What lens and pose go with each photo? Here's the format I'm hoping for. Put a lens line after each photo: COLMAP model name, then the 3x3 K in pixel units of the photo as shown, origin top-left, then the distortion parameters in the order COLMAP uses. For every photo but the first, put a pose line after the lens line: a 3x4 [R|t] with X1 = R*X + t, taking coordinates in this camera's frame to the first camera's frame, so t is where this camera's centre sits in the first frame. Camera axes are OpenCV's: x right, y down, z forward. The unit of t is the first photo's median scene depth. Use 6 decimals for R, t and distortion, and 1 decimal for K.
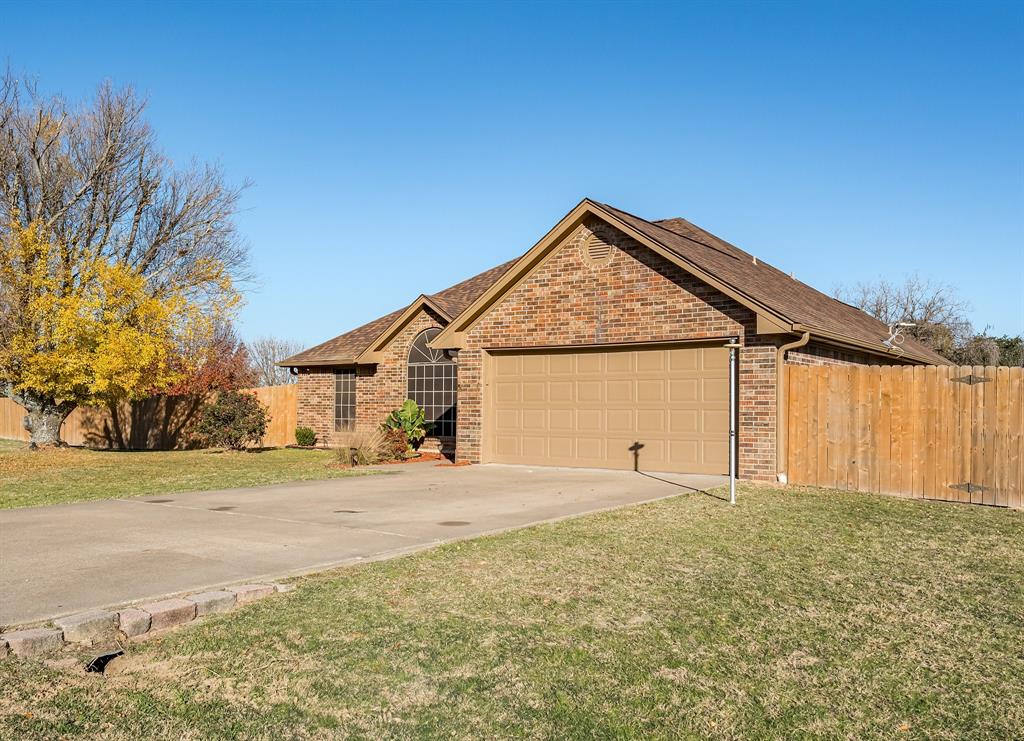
lens RADIAL K [[858.1, 0, 512.0], [0, 858.1, 370.5], [0, 0, 1]] dist [-0.008520, -0.002701]
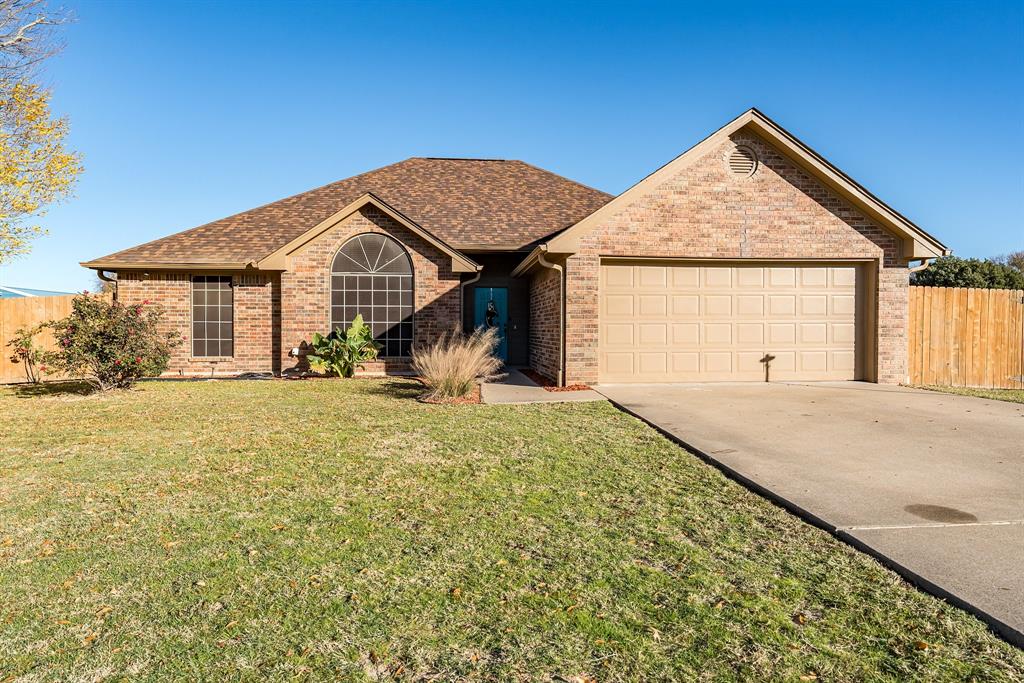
lens RADIAL K [[589.8, 0, 512.0], [0, 589.8, 341.5], [0, 0, 1]] dist [0.007412, 0.001515]
pose [[0.746375, -0.018859, 0.665258, -0.513474], [-0.024499, 0.998142, 0.055782, 0.031228], [-0.665074, -0.057933, 0.744527, 0.598987]]
